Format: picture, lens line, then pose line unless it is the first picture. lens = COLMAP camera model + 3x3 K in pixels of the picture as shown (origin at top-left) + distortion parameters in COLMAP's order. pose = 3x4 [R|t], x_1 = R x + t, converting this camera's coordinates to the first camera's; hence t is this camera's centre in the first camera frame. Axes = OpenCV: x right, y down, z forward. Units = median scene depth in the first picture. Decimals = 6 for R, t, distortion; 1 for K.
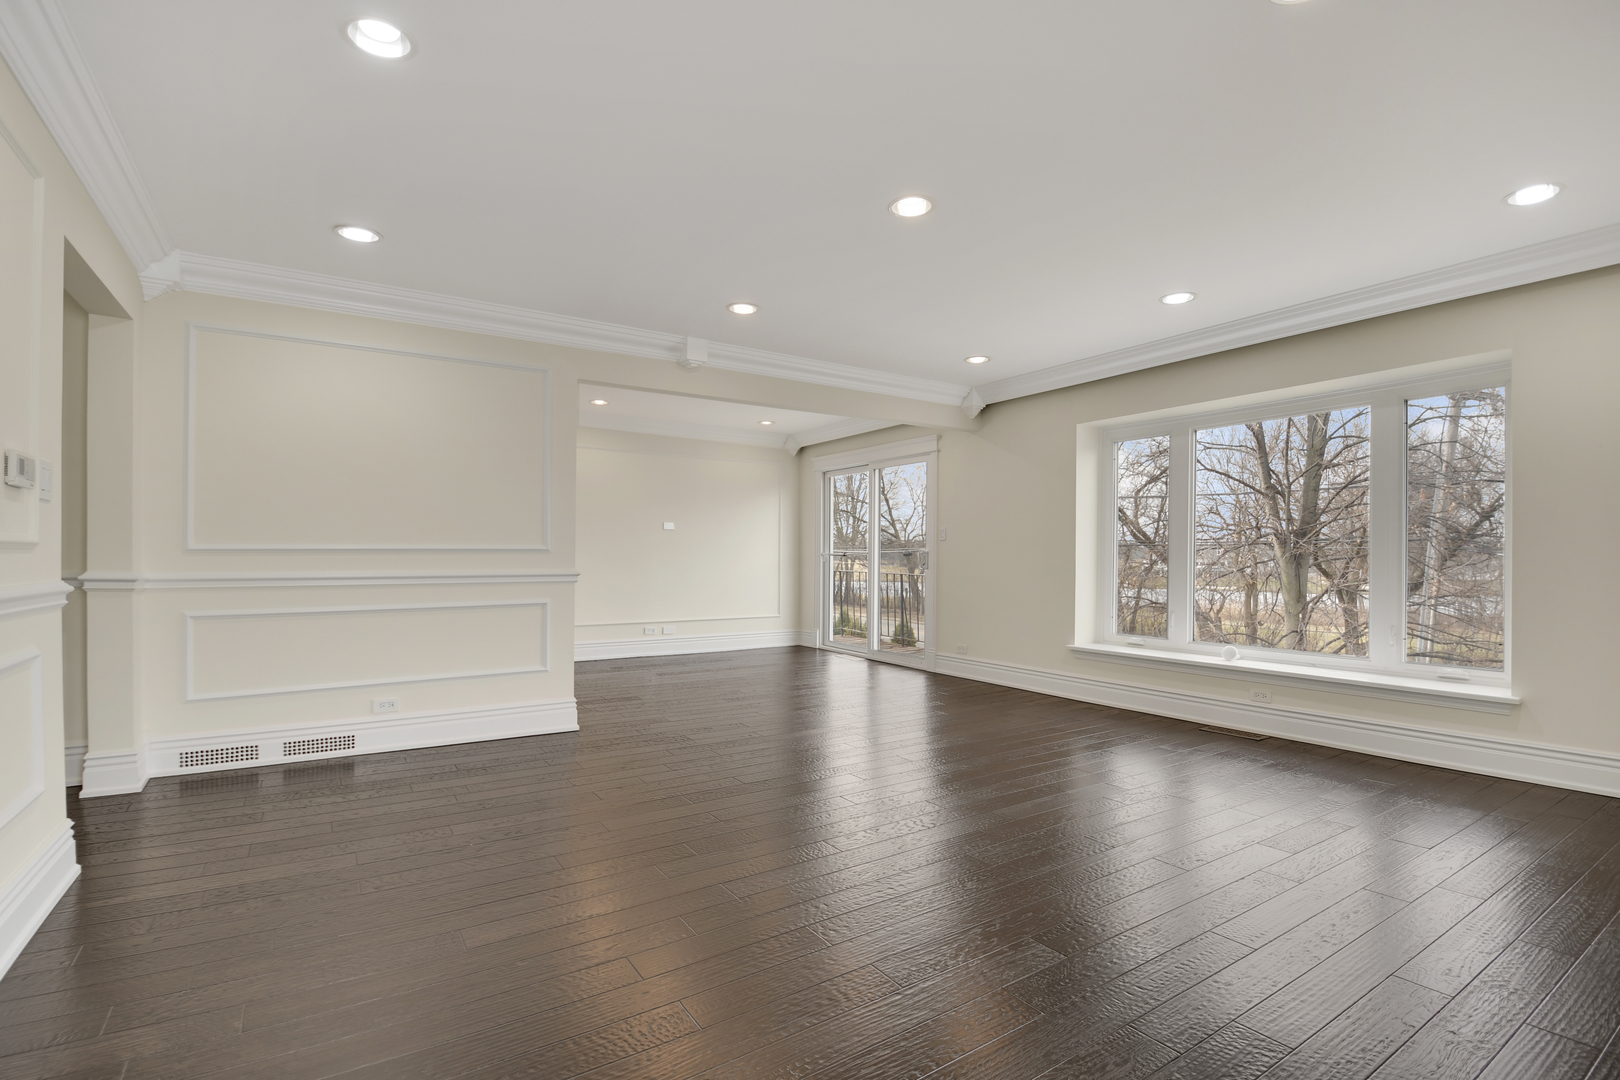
lens RADIAL K [[707.4, 0, 811.3], [0, 707.4, 566.2], [0, 0, 1]] dist [-0.046767, -0.000102]
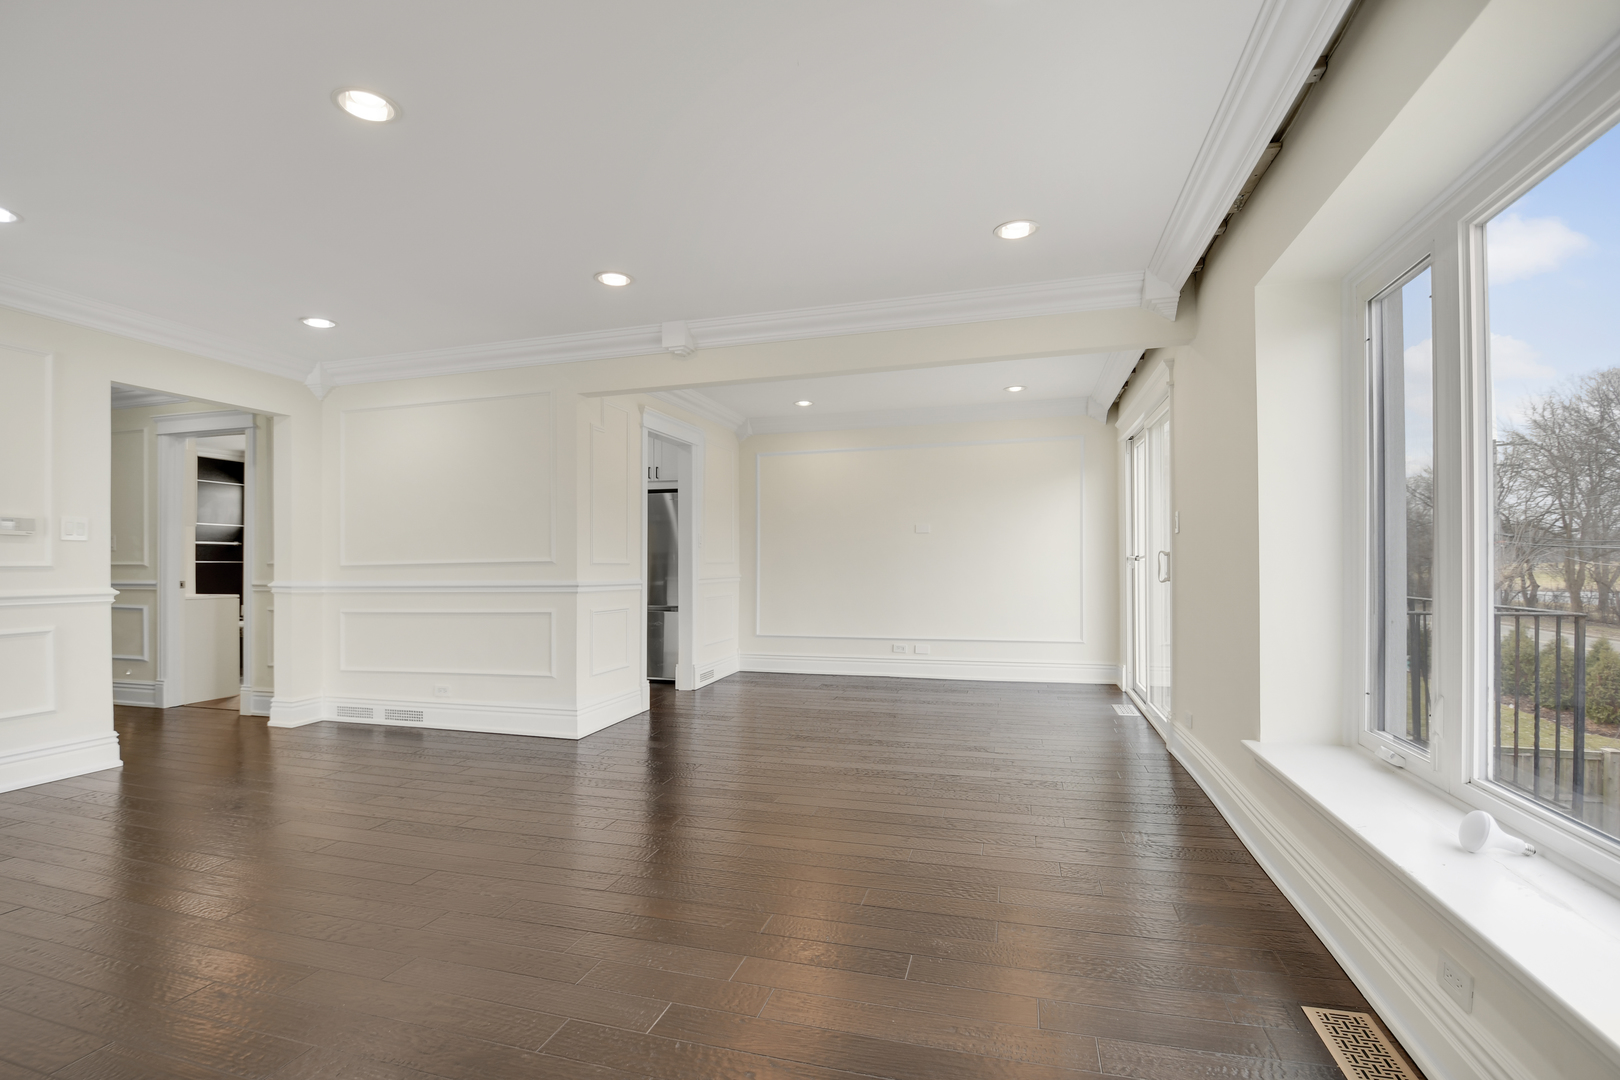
lens RADIAL K [[727.2, 0, 841.1], [0, 727.2, 563.1], [0, 0, 1]] dist [-0.000584, -0.016078]
pose [[0.657171, -0.009021, -0.753688, 0.477559], [0.001260, 0.999940, -0.010870, -0.006252], [0.753741, 0.006194, 0.657143, 0.399650]]
